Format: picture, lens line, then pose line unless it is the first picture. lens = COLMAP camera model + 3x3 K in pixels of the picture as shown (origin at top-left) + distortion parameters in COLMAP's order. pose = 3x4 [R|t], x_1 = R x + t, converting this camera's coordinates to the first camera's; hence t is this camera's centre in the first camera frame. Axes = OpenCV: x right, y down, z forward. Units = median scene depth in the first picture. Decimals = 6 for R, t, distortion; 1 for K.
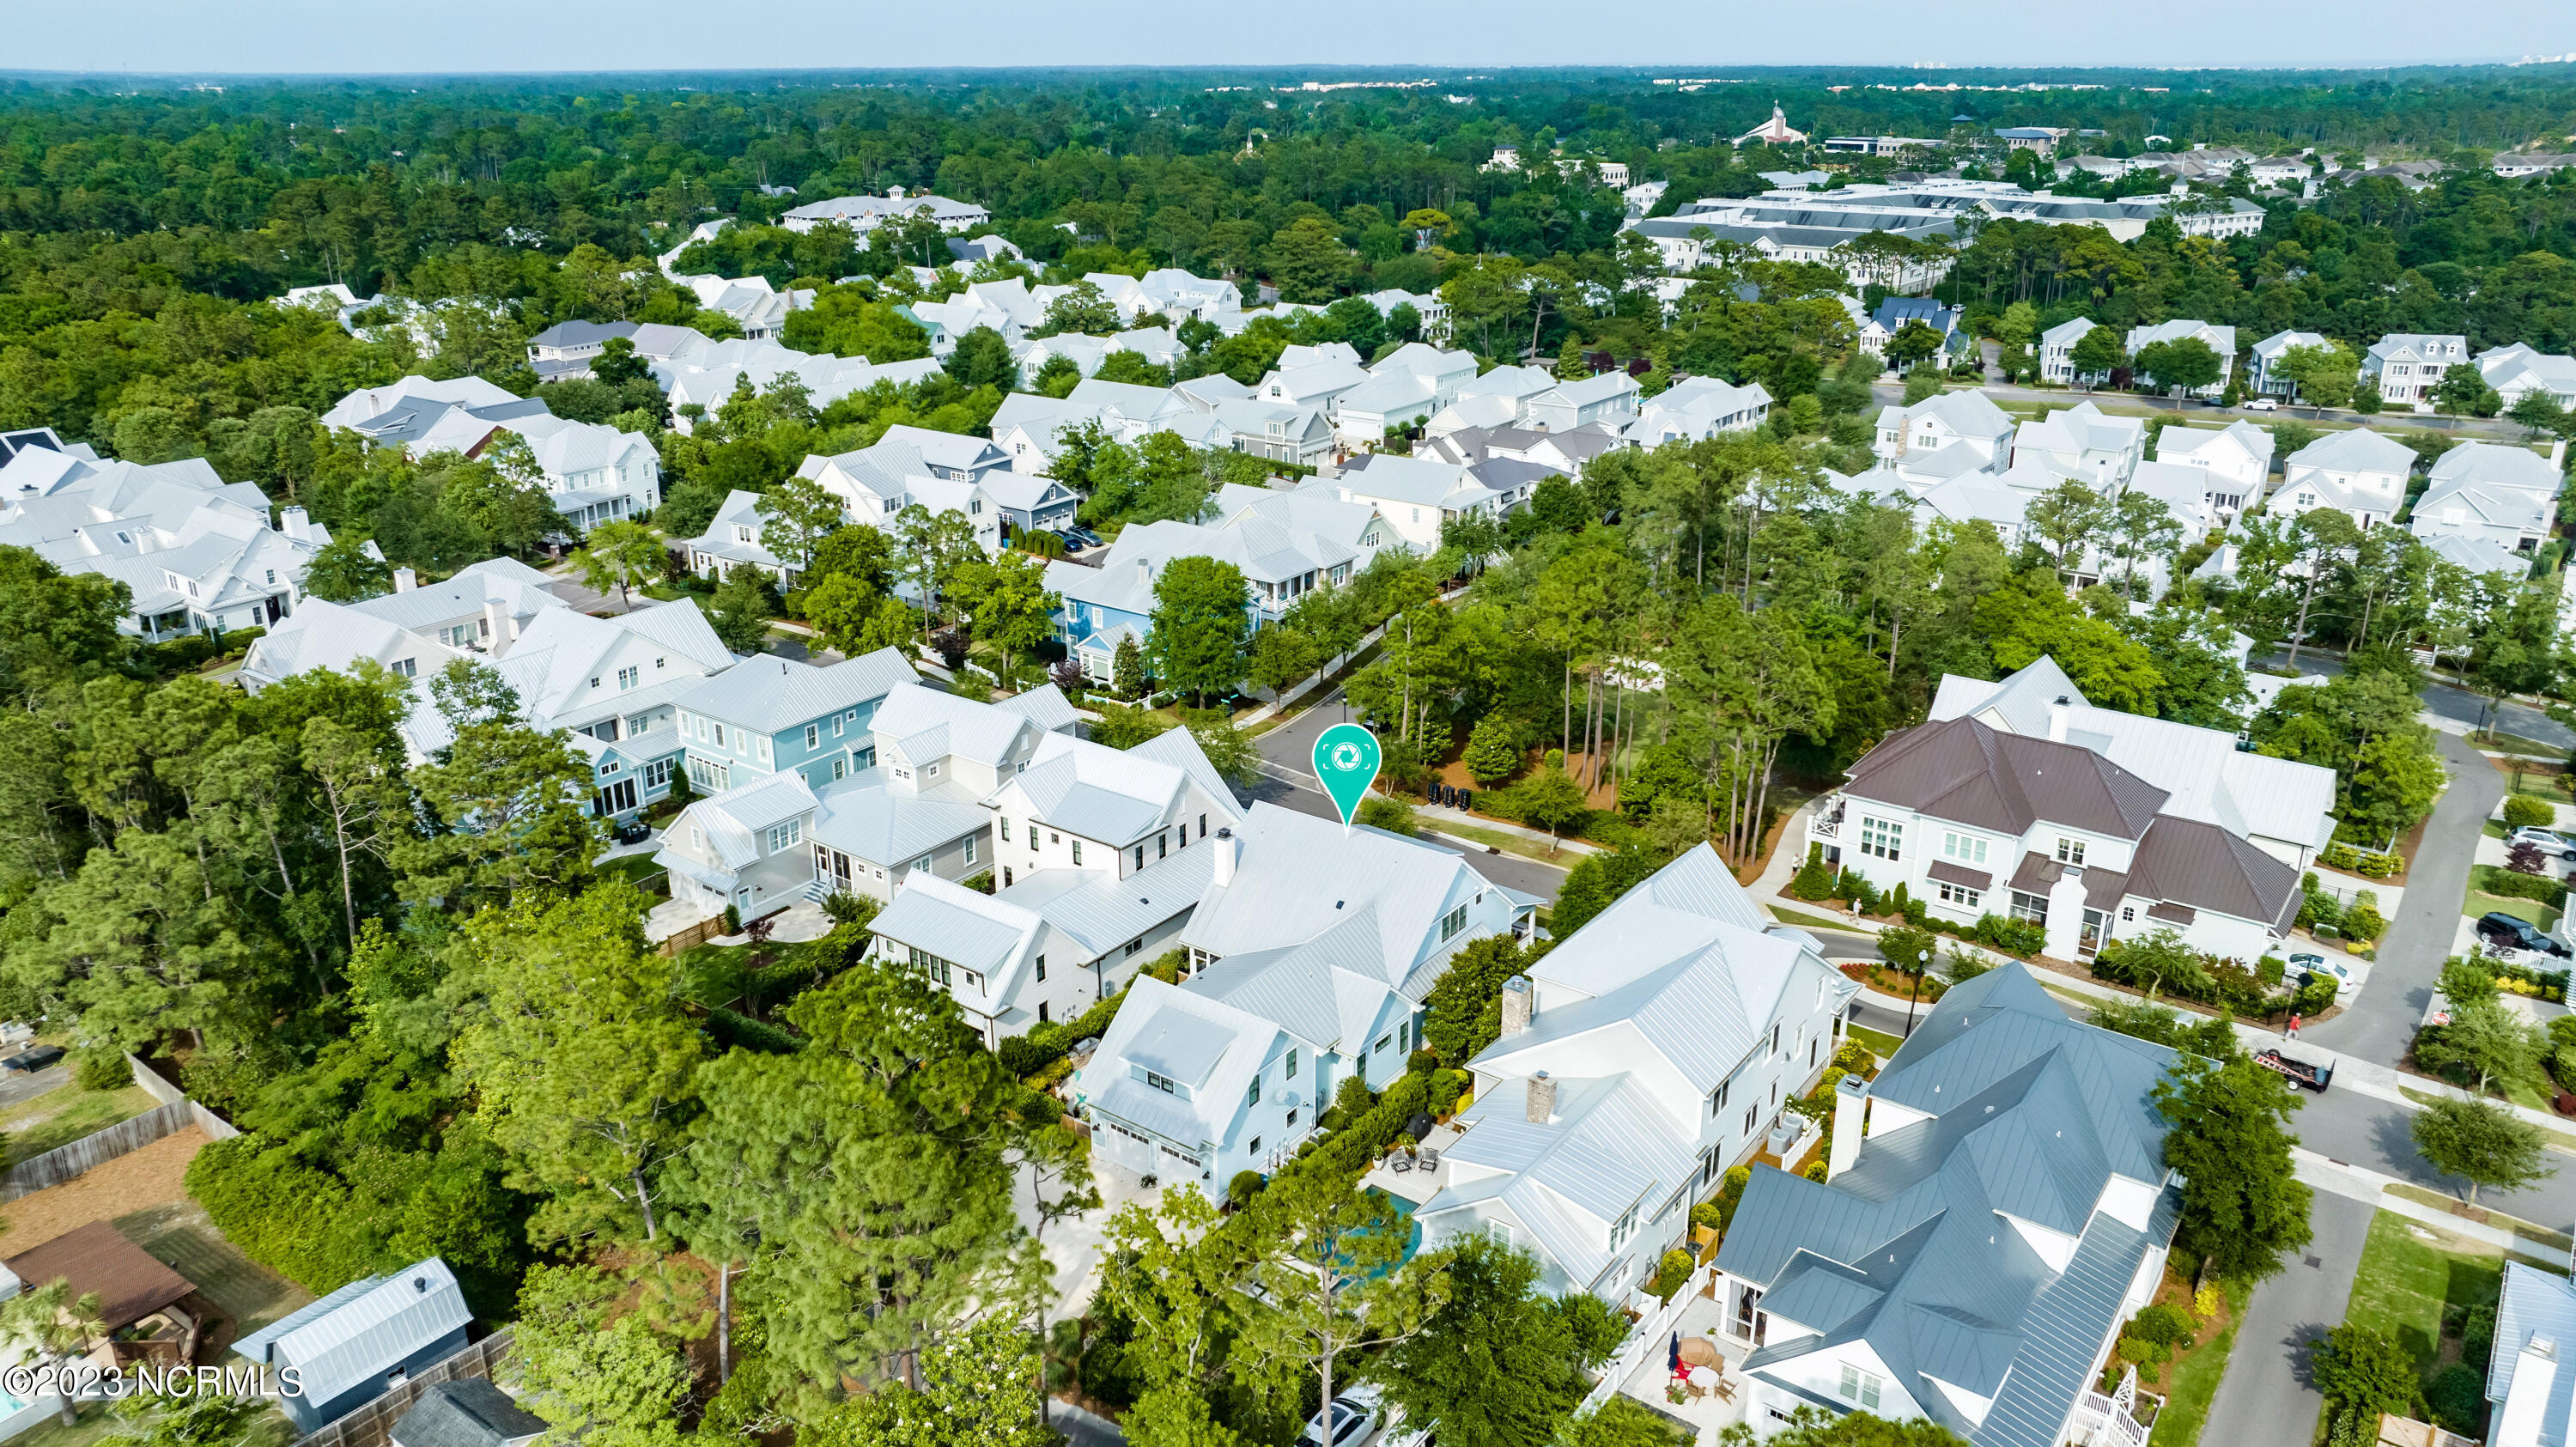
lens RADIAL K [[1830.6, 0, 1288.0], [0, 1830.6, 723.5], [0, 0, 1]] dist [0.003154, -0.000021]
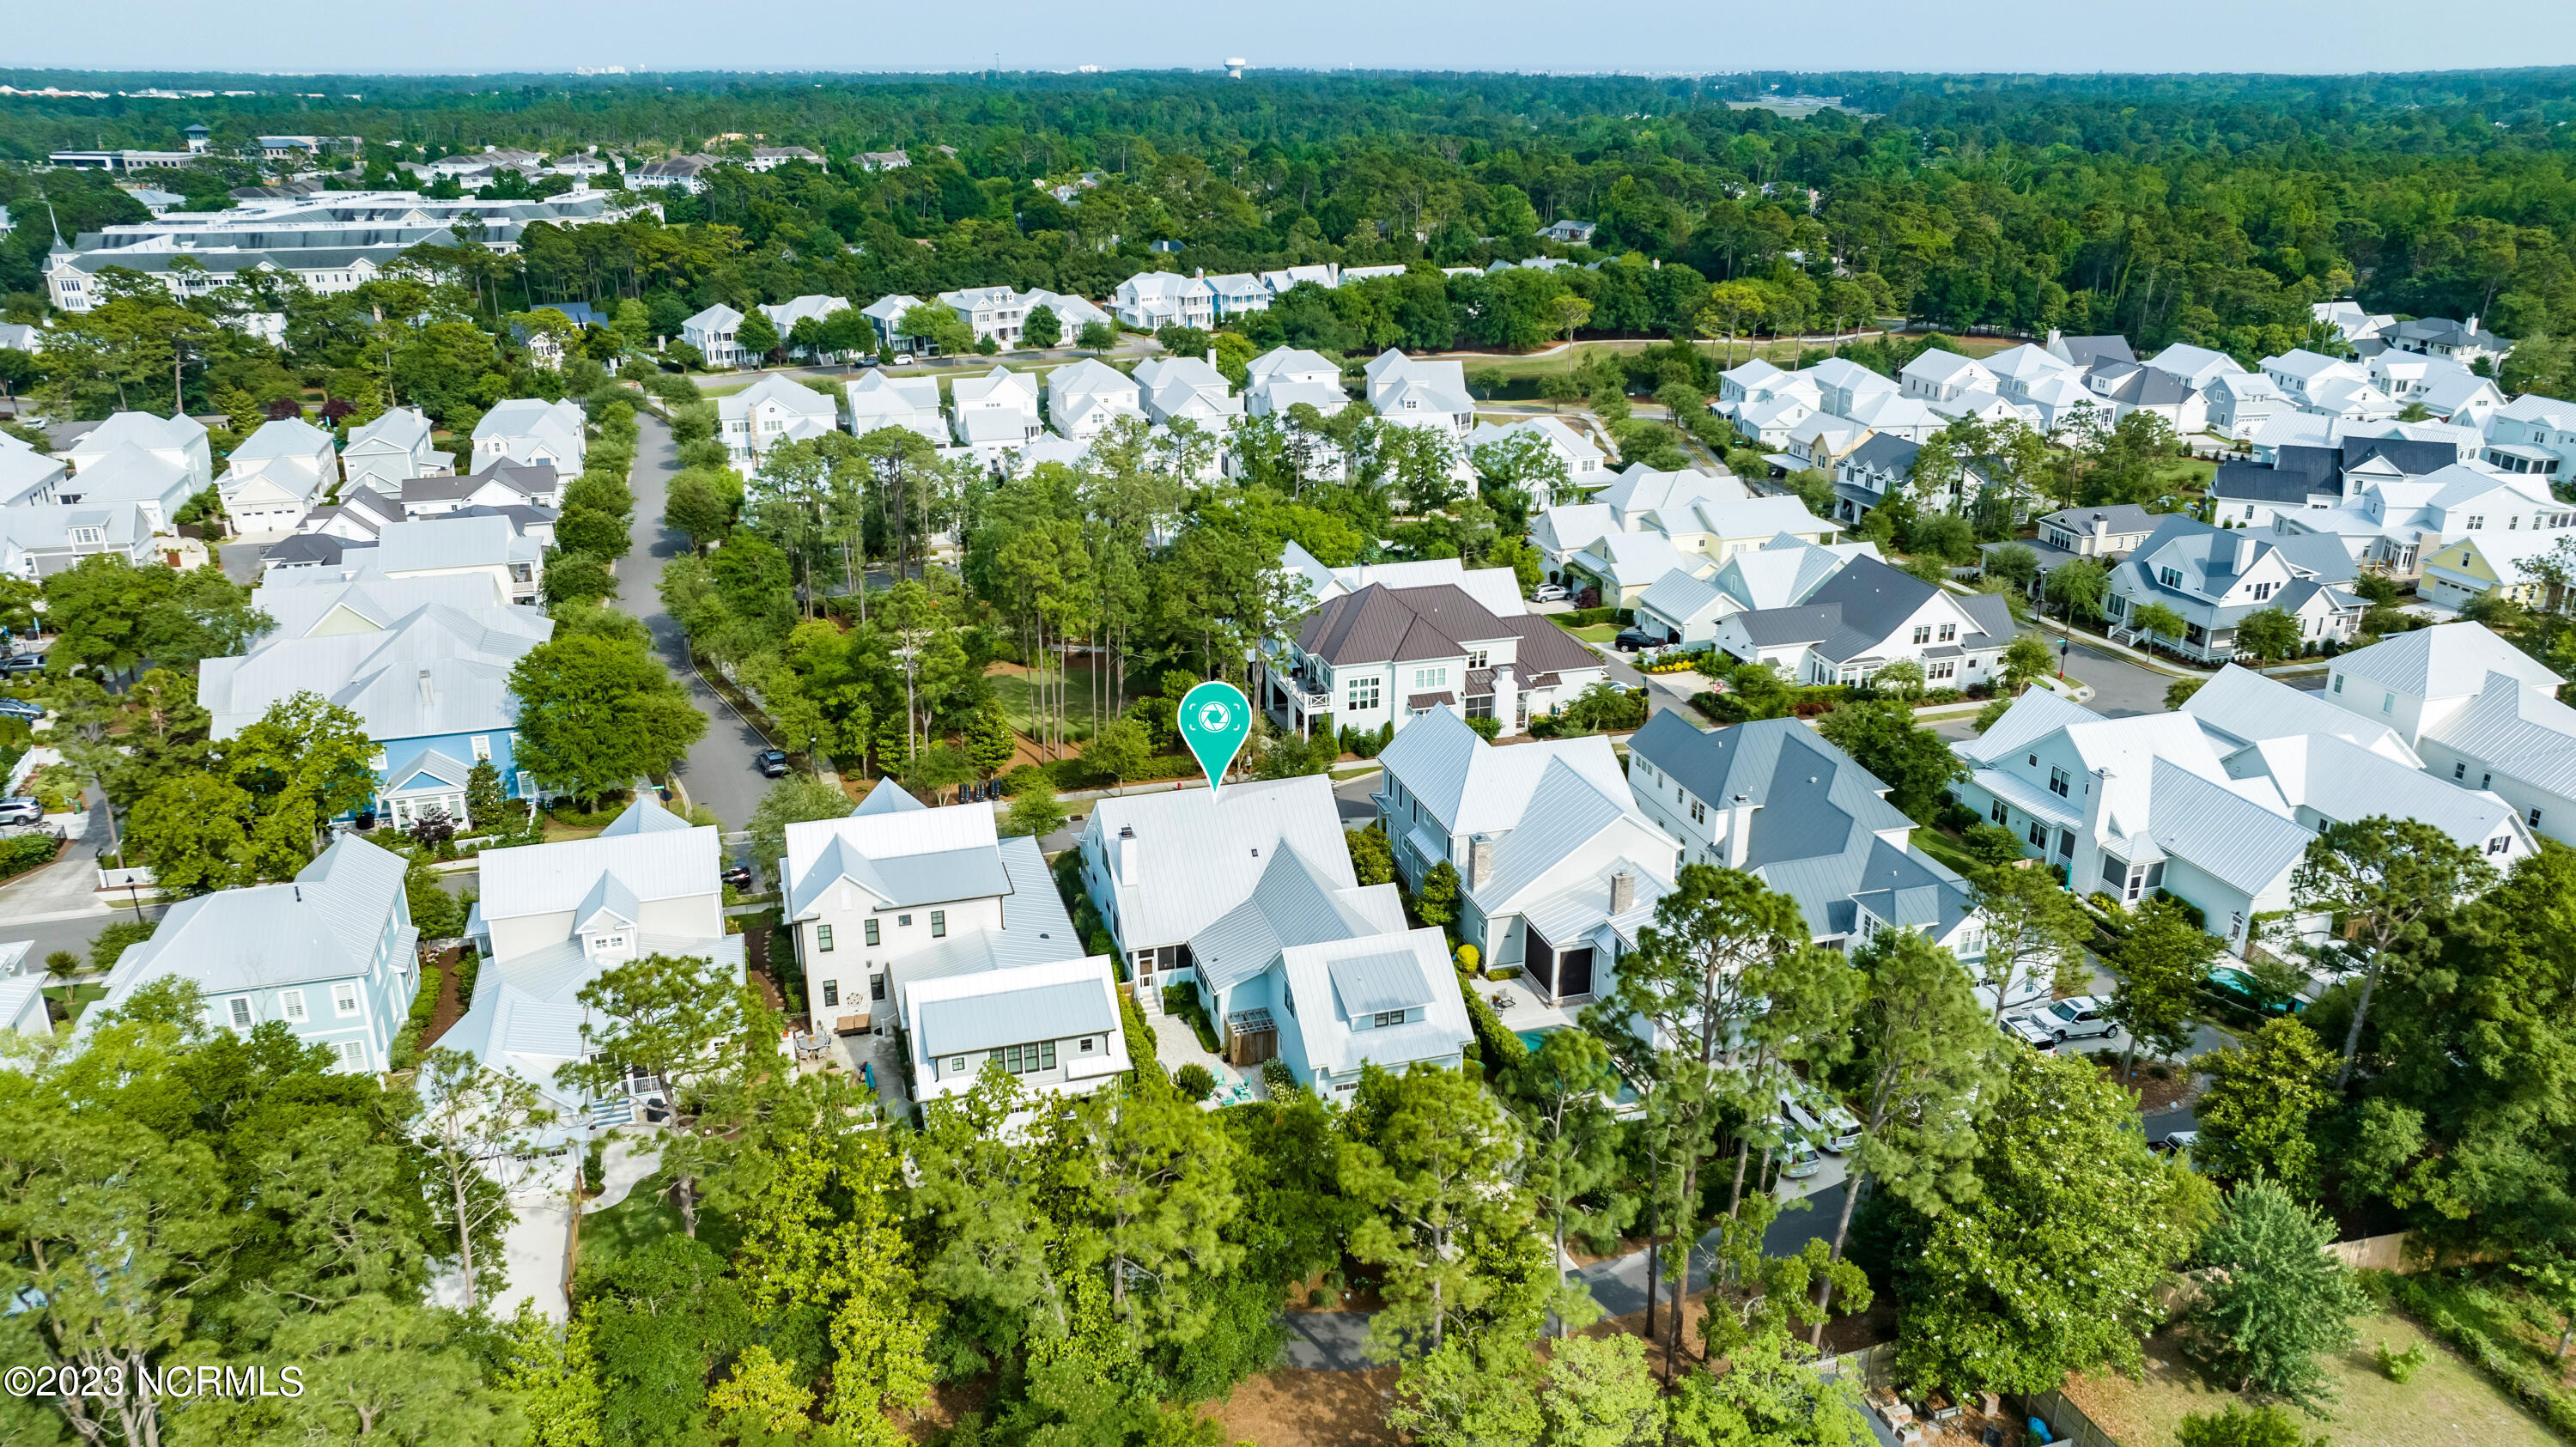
lens RADIAL K [[1830.6, 0, 1288.0], [0, 1830.6, 723.5], [0, 0, 1]] dist [0.003154, -0.000021]
pose [[0.605993, -0.273990, 0.746794, -0.620641], [0.276412, 0.952838, 0.125287, -0.084911], [-0.745901, 0.130500, 0.653147, 0.242761]]
